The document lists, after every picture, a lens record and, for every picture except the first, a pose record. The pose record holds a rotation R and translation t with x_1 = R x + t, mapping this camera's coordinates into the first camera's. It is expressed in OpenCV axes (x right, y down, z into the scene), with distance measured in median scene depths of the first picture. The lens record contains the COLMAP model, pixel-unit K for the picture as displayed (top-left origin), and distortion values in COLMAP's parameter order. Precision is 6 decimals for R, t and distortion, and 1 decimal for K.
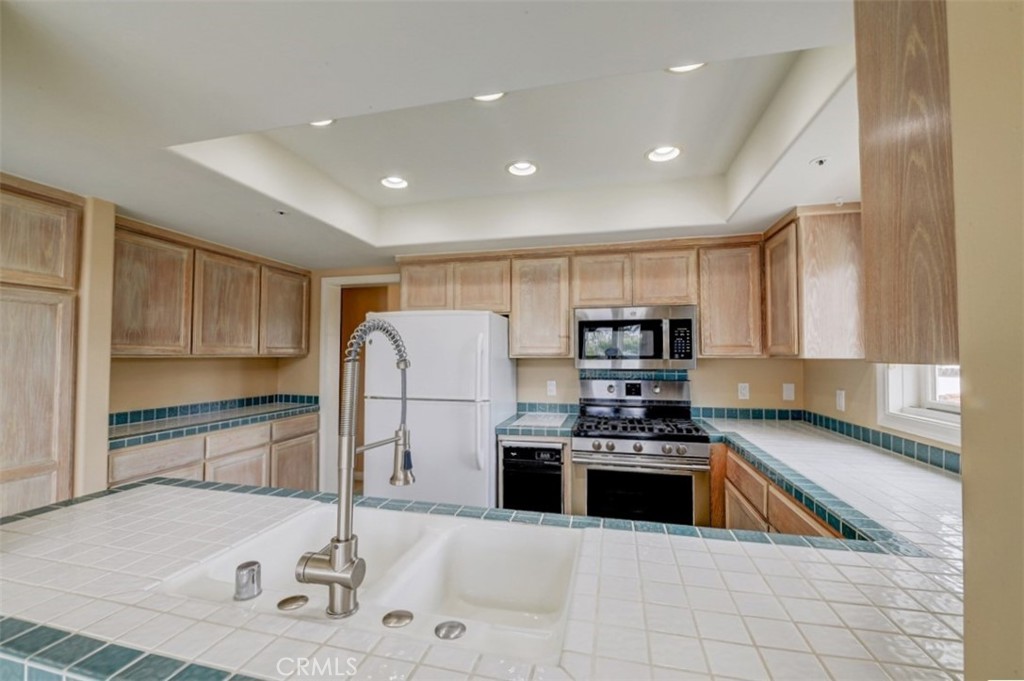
lens RADIAL K [[422.1, 0, 533.7], [0, 422.1, 344.8], [0, 0, 1]] dist [-0.011777, 0.000257]
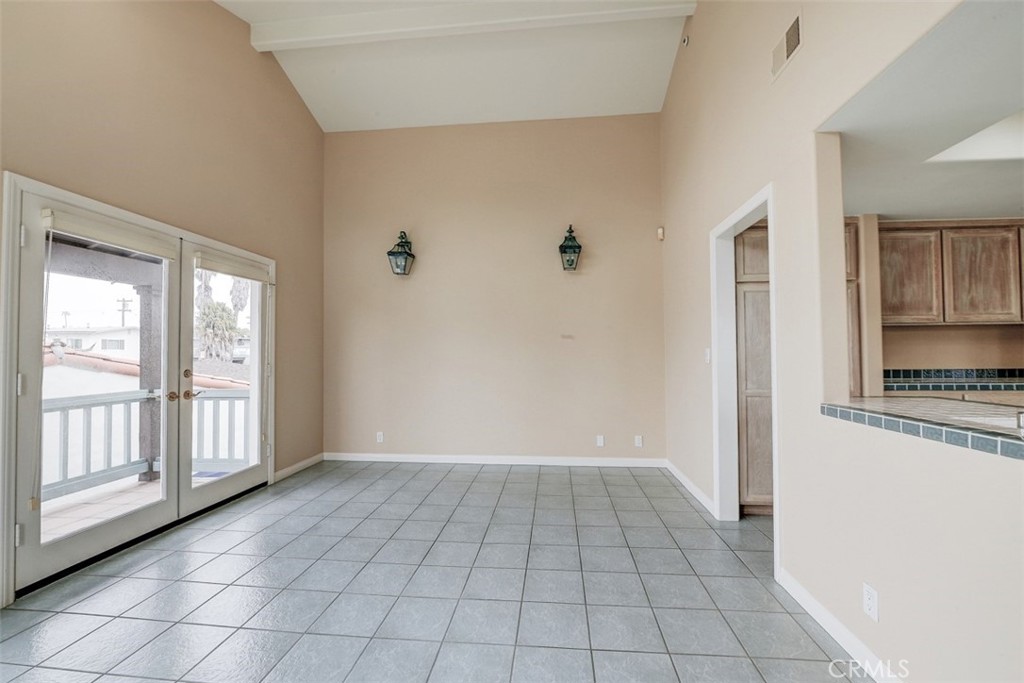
lens RADIAL K [[435.9, 0, 508.1], [0, 435.9, 341.3], [0, 0, 1]] dist [-0.006163, 0.000373]
pose [[0.106006, -0.026282, -0.994018, 0.245401], [0.034710, 0.999139, -0.022716, 0.064495], [0.993760, -0.032094, 0.106827, -0.330533]]
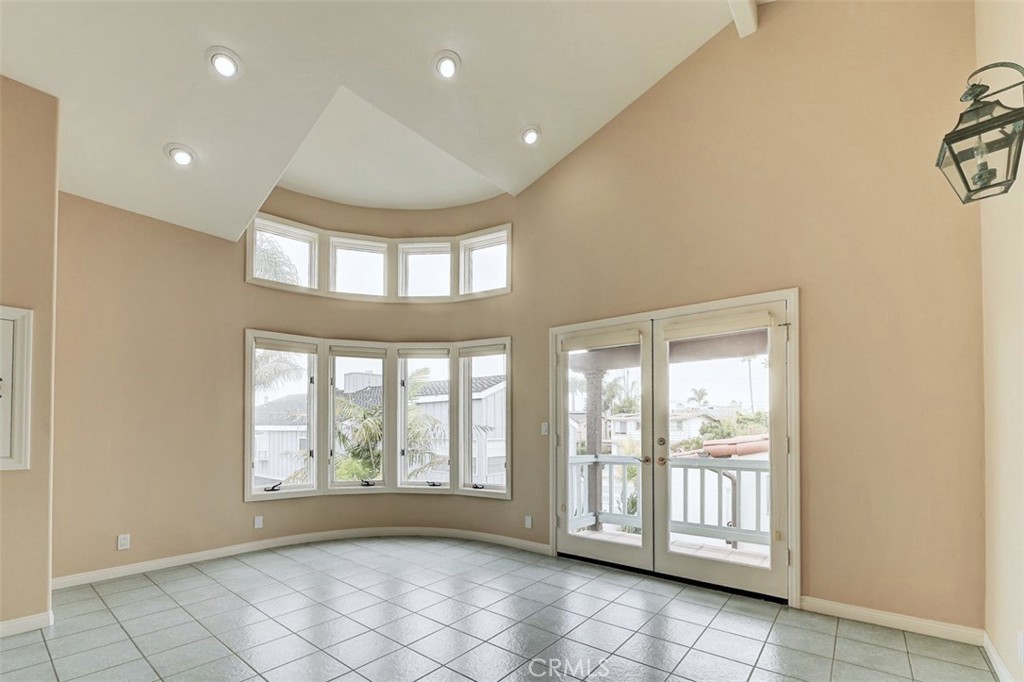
lens RADIAL K [[435.9, 0, 514.6], [0, 435.9, 417.6], [0, 0, 1]] dist [-0.006163, 0.000373]
pose [[-0.903908, 0.004066, 0.427708, -1.224421], [-0.016459, 0.998883, -0.044282, 0.090415], [-0.427410, -0.047066, -0.902832, 0.286098]]
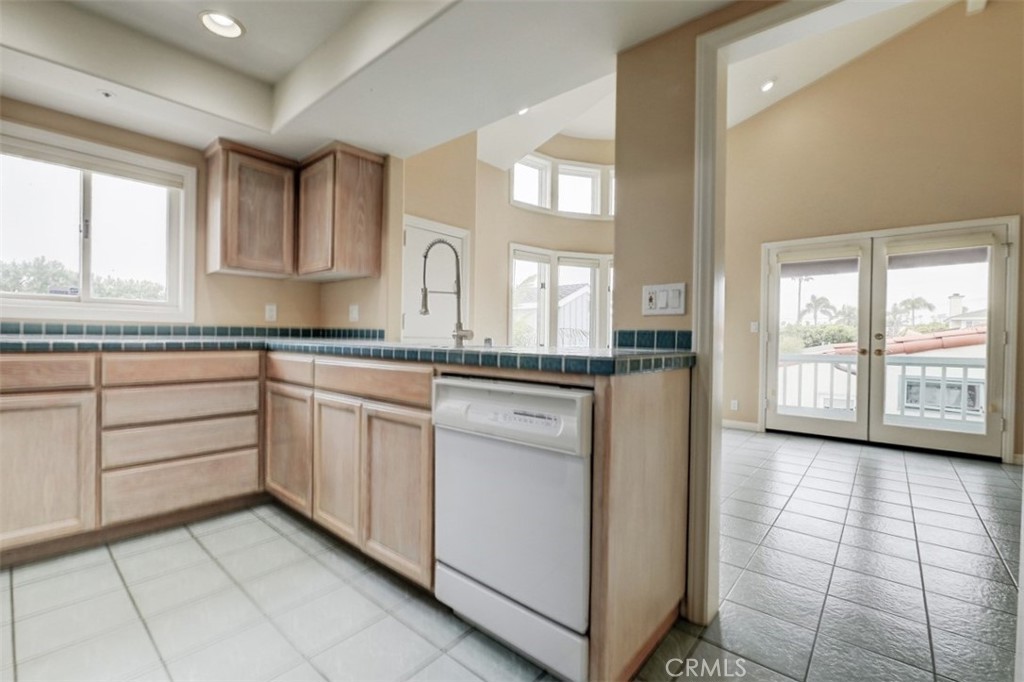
lens RADIAL K [[435.9, 0, 527.3], [0, 435.9, 341.4], [0, 0, 1]] dist [-0.006163, 0.000373]
pose [[-0.890338, -0.020372, 0.454844, -0.627270], [-0.029497, 0.999481, -0.012974, 0.175102], [-0.454343, -0.024968, -0.890477, 0.961105]]
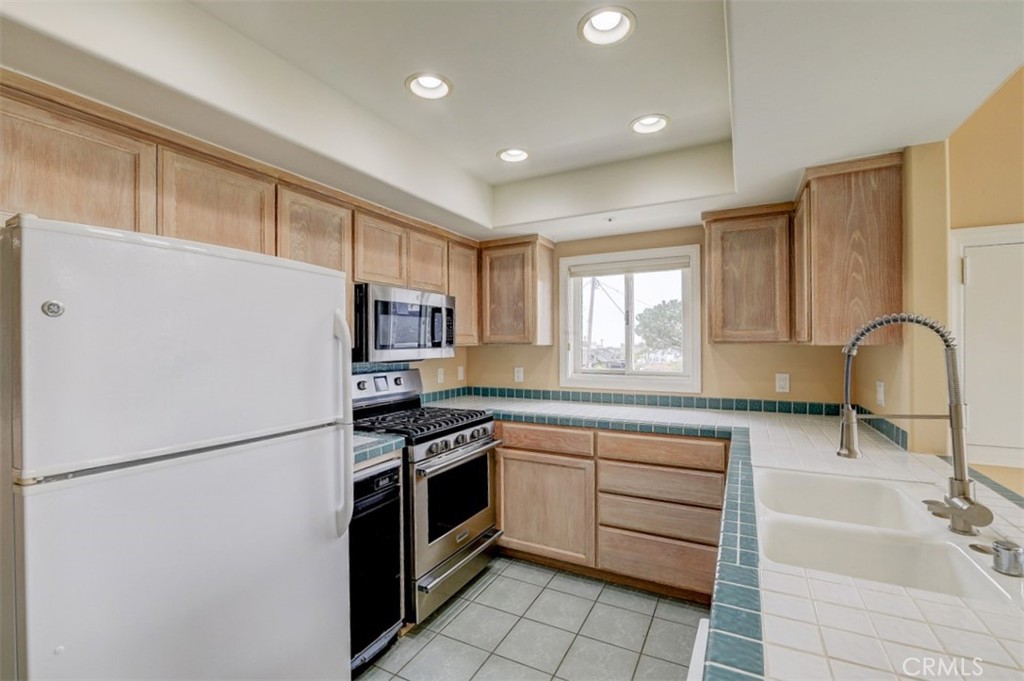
lens RADIAL K [[450.3, 0, 489.5], [0, 450.3, 341.2], [0, 0, 1]] dist [0.002697, -0.000625]
pose [[0.274945, -0.000114, 0.961460, -0.645512], [-0.017743, 0.999829, 0.005193, 0.010913], [-0.961296, -0.018487, 0.274896, 0.586266]]
